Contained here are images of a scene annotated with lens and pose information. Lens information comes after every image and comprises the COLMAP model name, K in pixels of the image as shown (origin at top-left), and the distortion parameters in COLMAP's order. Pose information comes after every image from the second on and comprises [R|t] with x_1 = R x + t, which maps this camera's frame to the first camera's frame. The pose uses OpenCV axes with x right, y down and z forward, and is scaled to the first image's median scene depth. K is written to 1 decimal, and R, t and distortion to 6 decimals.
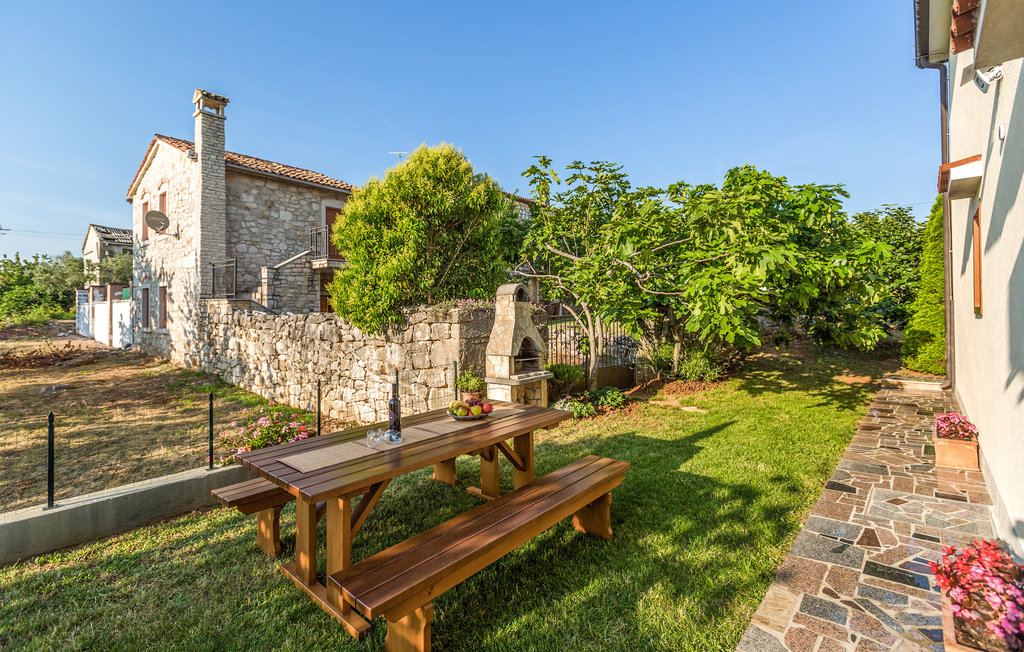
lens RADIAL K [[467.9, 0, 505.4], [0, 467.9, 322.2], [0, 0, 1]] dist [0.014588, 0.000352]
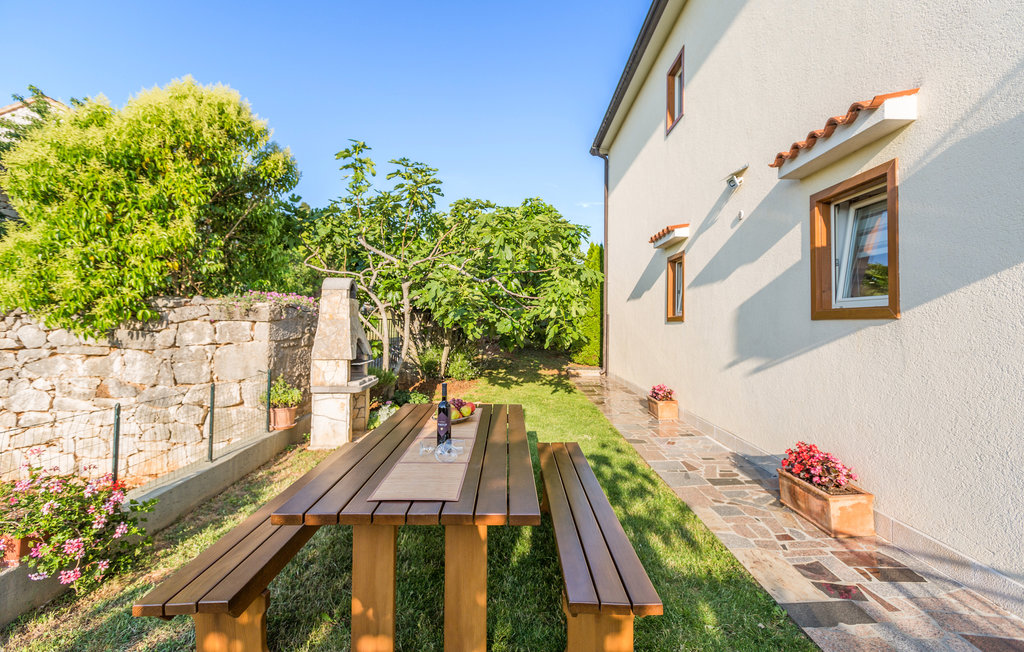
lens RADIAL K [[467.9, 0, 510.3], [0, 467.9, 324.3], [0, 0, 1]] dist [0.014588, 0.000352]
pose [[0.741179, 0.019721, 0.671018, -0.318318], [-0.007486, 0.999749, -0.021114, 0.019733], [-0.671266, 0.010626, 0.741140, 0.131887]]
